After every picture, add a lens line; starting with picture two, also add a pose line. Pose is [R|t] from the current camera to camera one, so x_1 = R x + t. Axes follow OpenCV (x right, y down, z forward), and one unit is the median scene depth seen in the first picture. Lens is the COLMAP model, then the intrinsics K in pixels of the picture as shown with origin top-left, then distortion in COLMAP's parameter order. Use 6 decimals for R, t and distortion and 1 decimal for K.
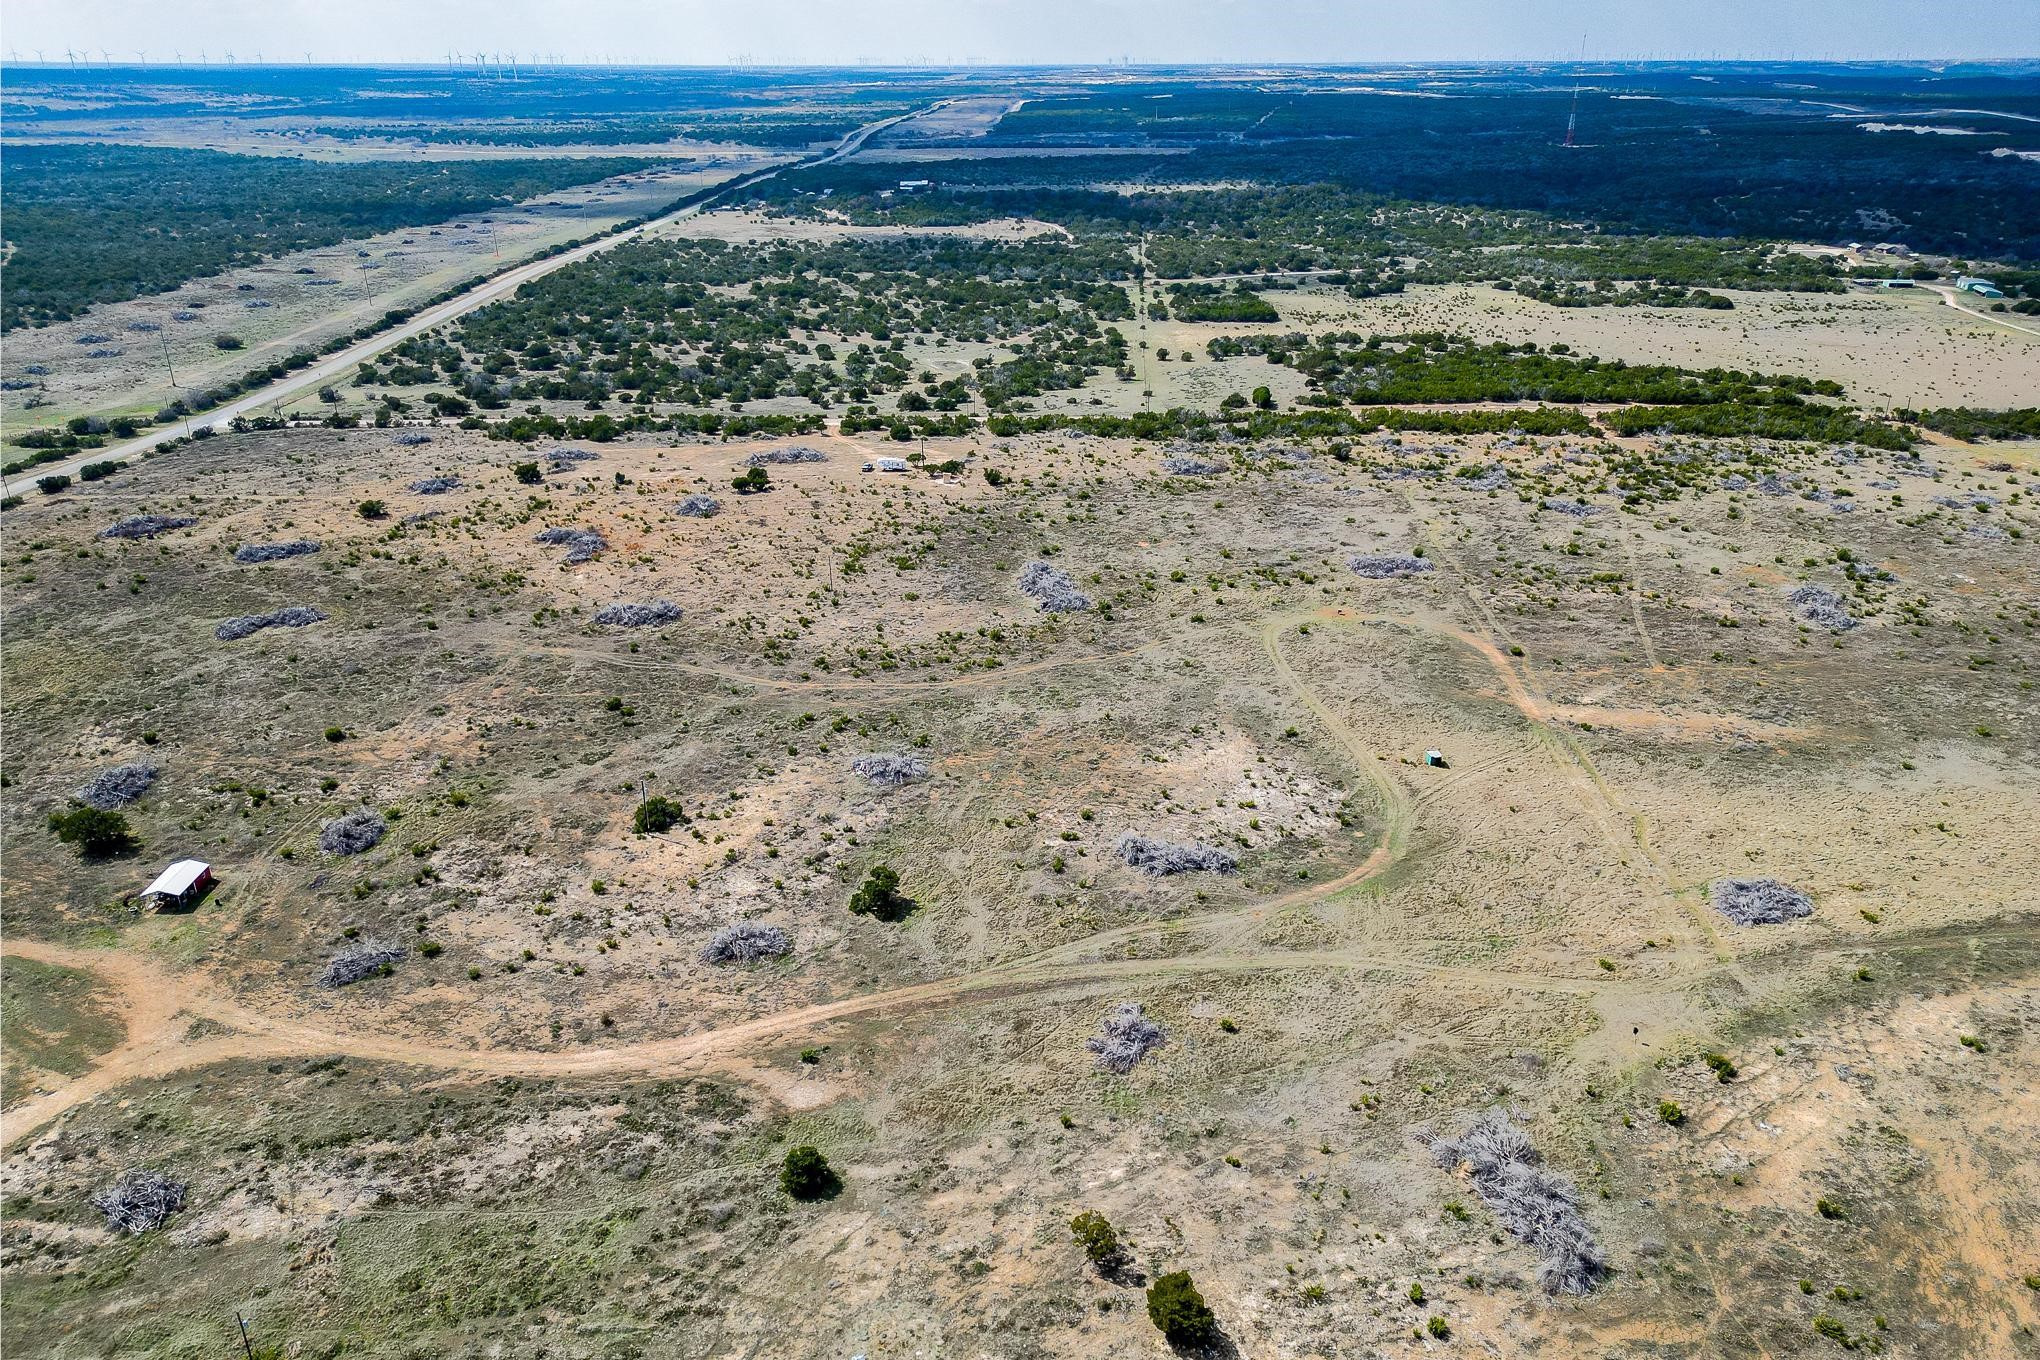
lens RADIAL K [[1417.8, 0, 1017.5], [0, 1417.8, 704.3], [0, 0, 1]] dist [0.076115, -0.070937]
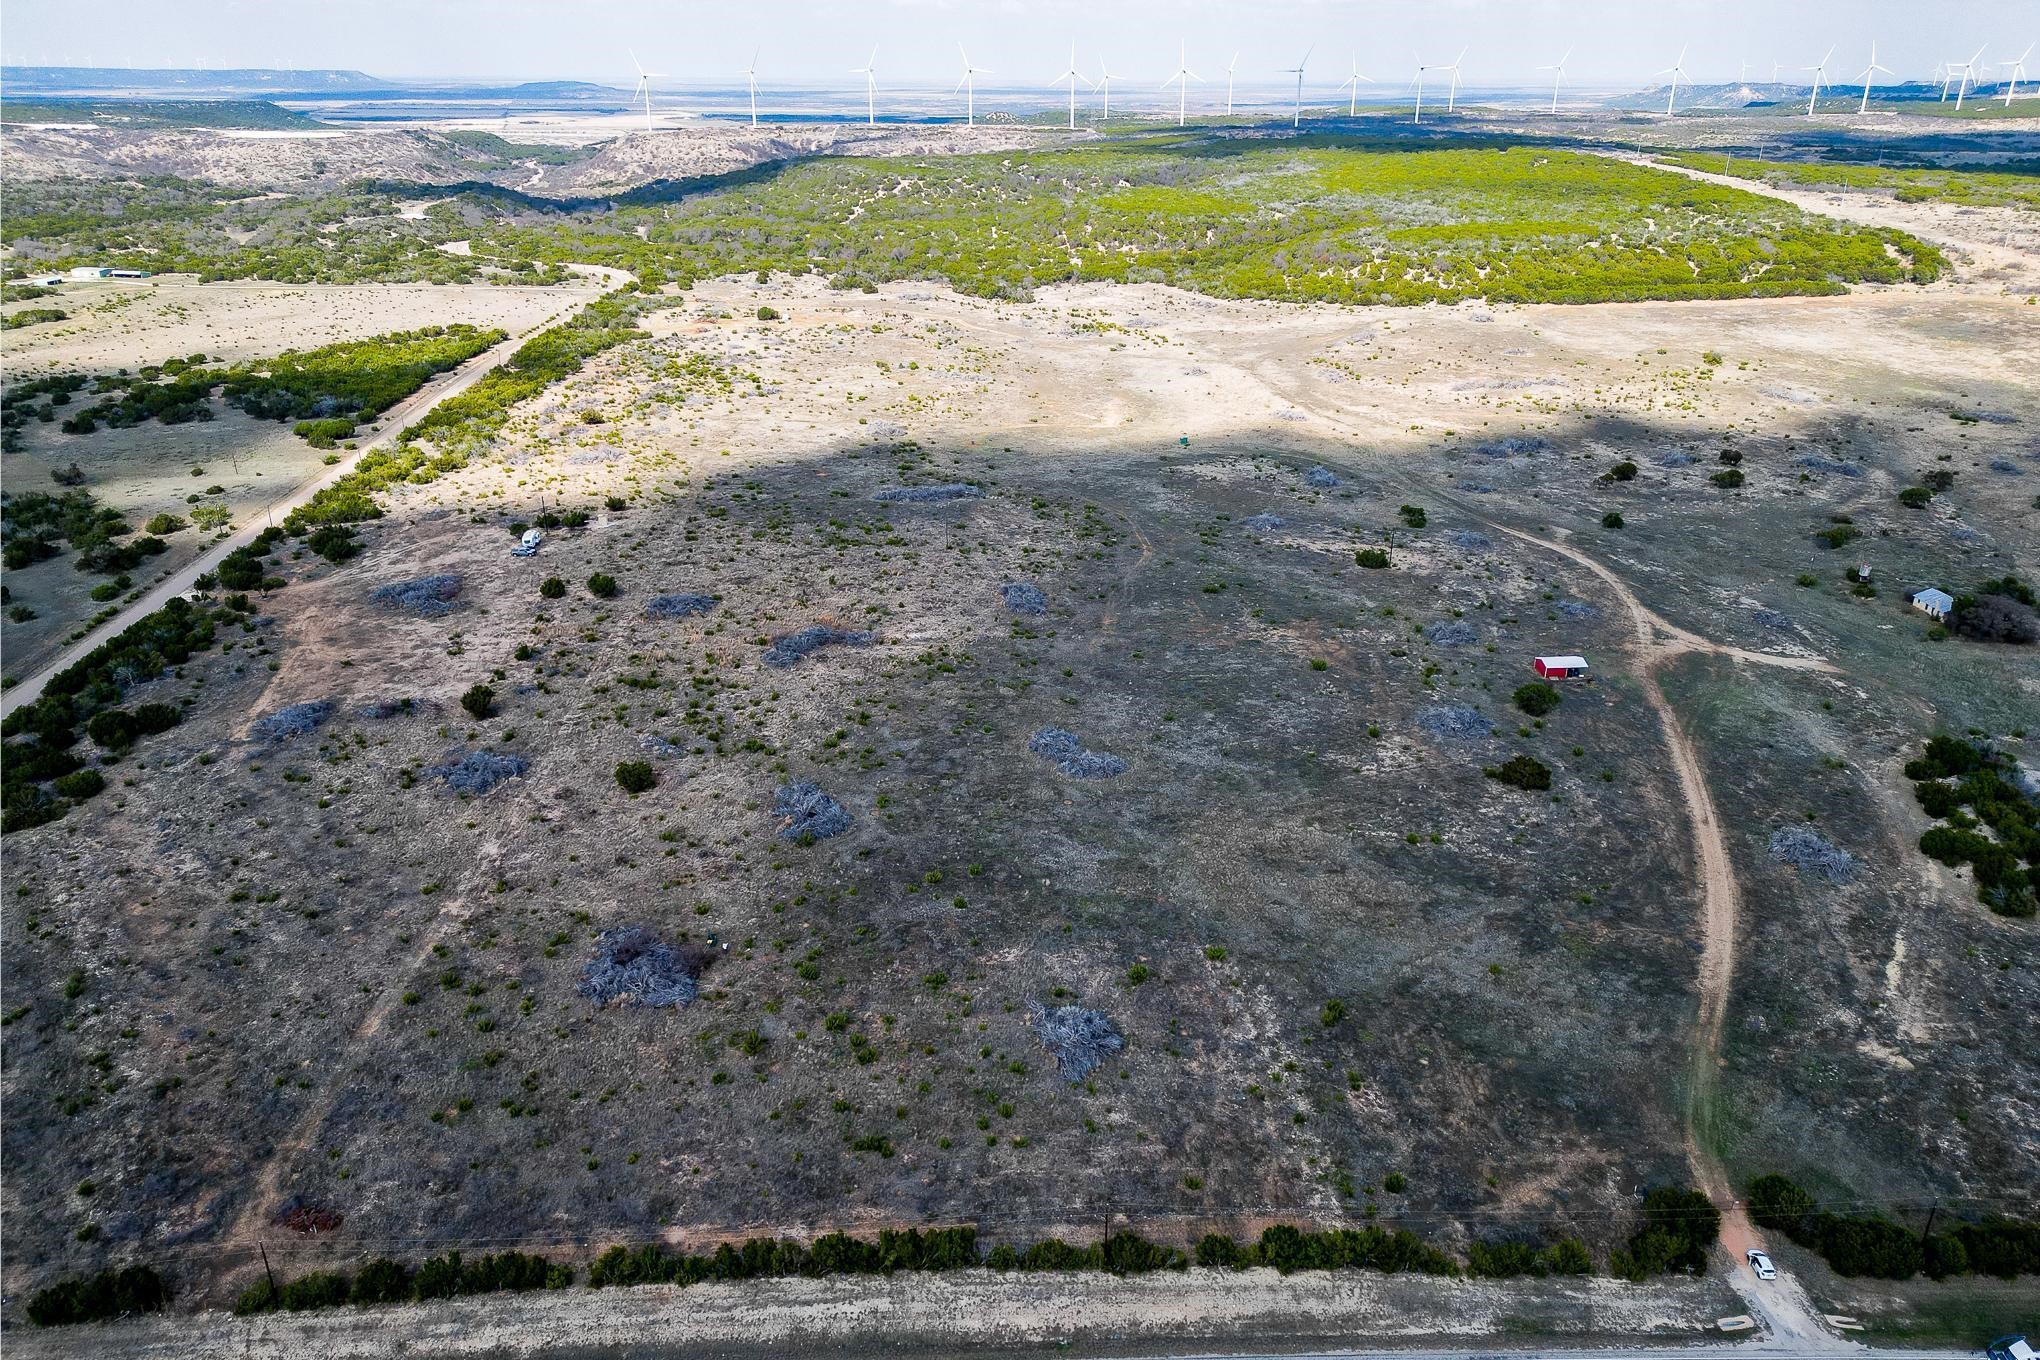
lens RADIAL K [[1417.8, 0, 1017.5], [0, 1417.8, 704.3], [0, 0, 1]] dist [0.076115, -0.070937]
pose [[-0.084736, -0.403335, 0.911120, -2.241422], [0.406982, 0.820645, 0.401134, -0.754326], [-0.909498, 0.404800, 0.094612, 1.688248]]
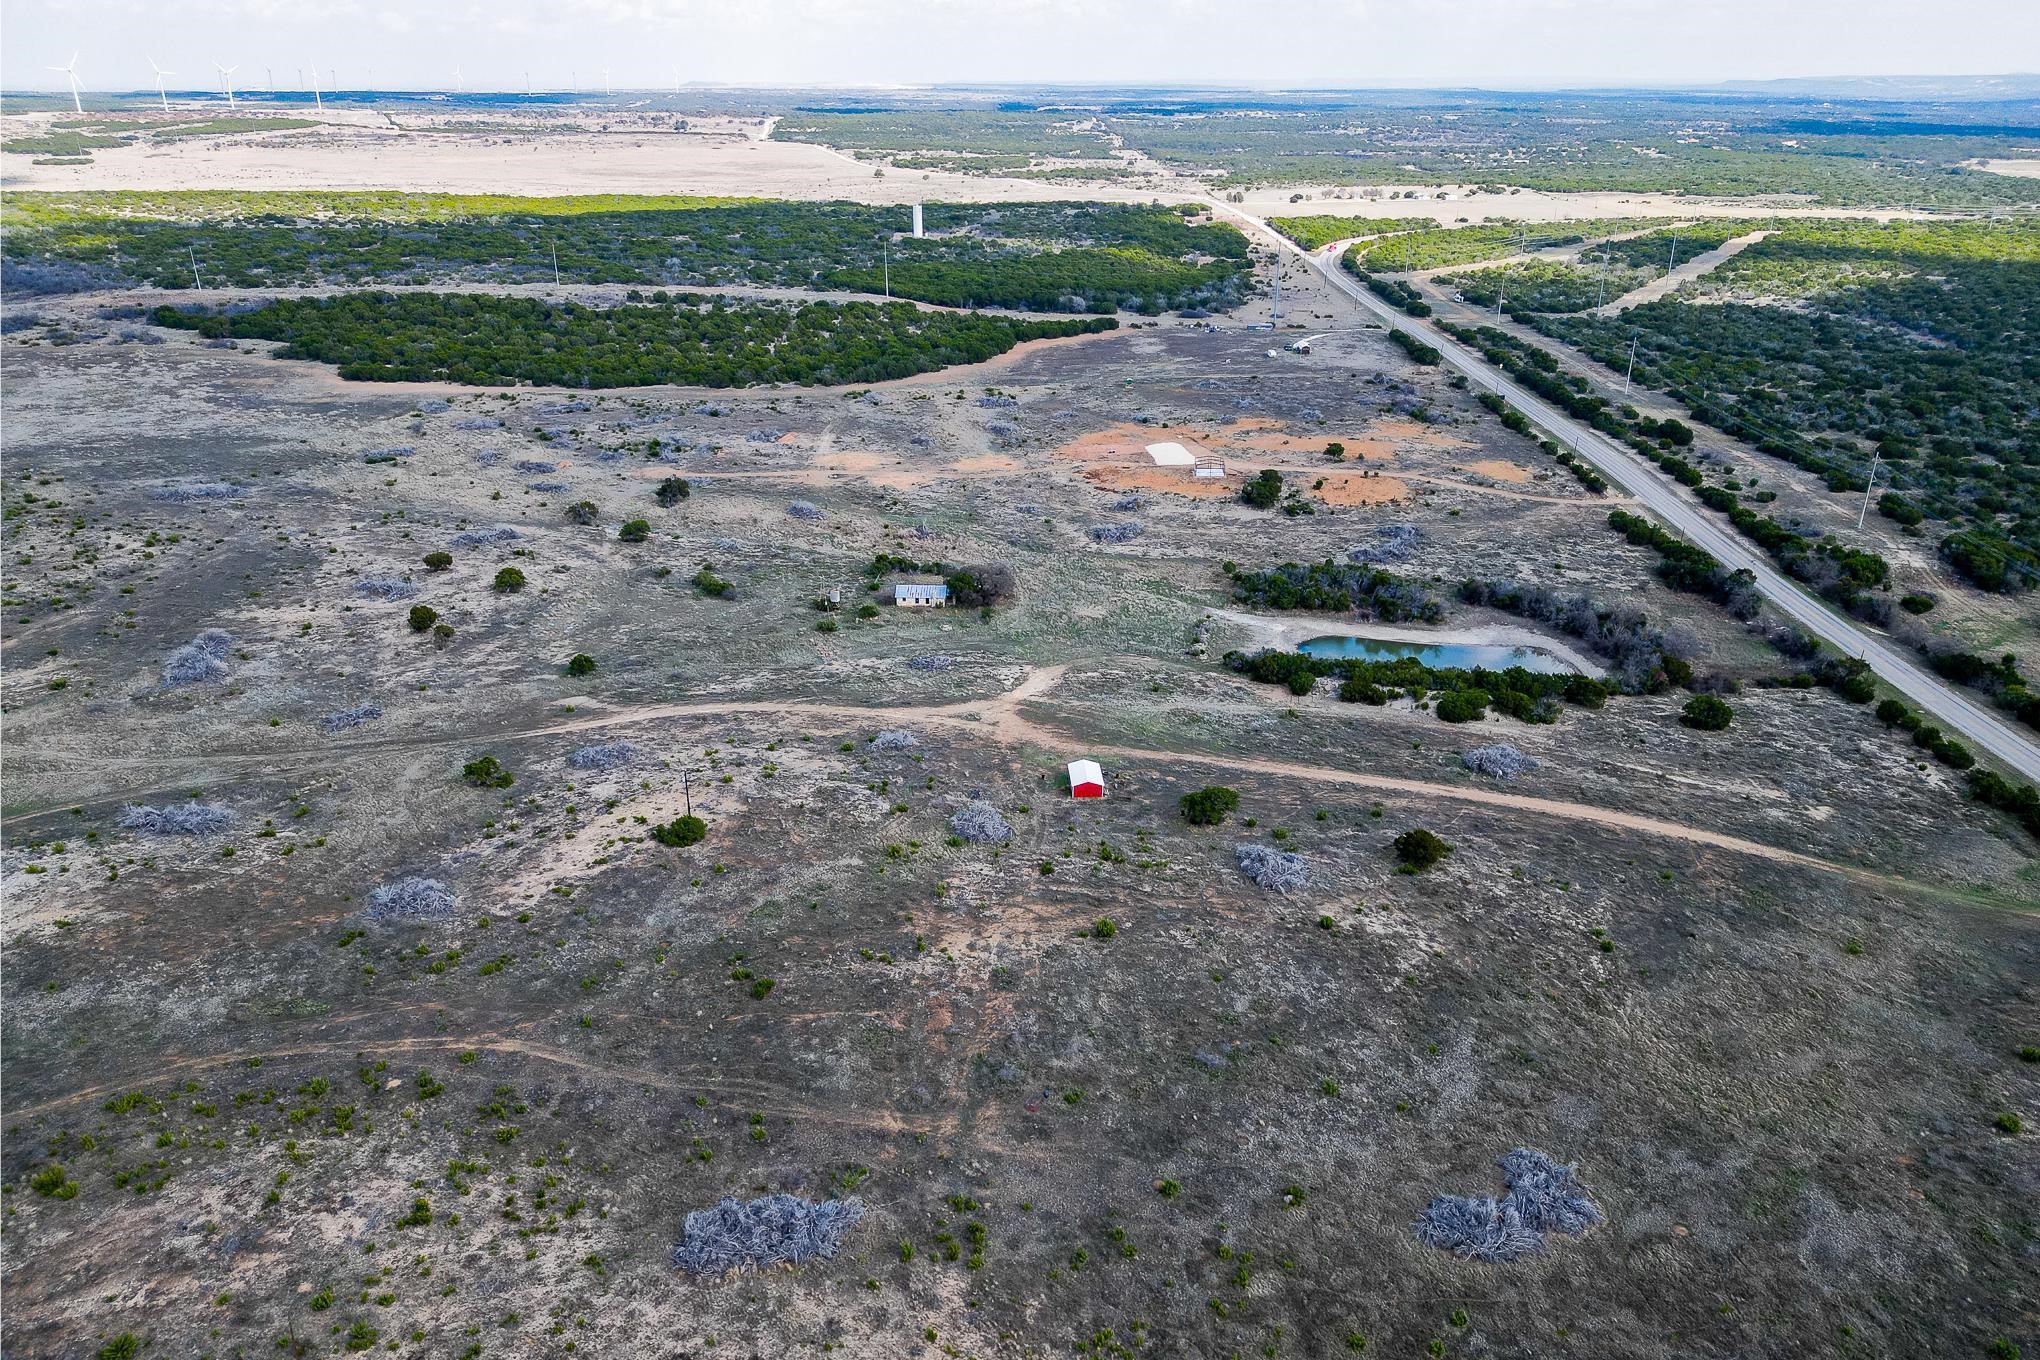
lens RADIAL K [[1417.8, 0, 1017.5], [0, 1417.8, 704.3], [0, 0, 1]] dist [0.076115, -0.070937]
pose [[-0.999188, 0.019919, -0.035012, -0.605393], [-0.012692, 0.669239, 0.742939, -0.964552], [0.038230, 0.742780, -0.668443, 2.145572]]
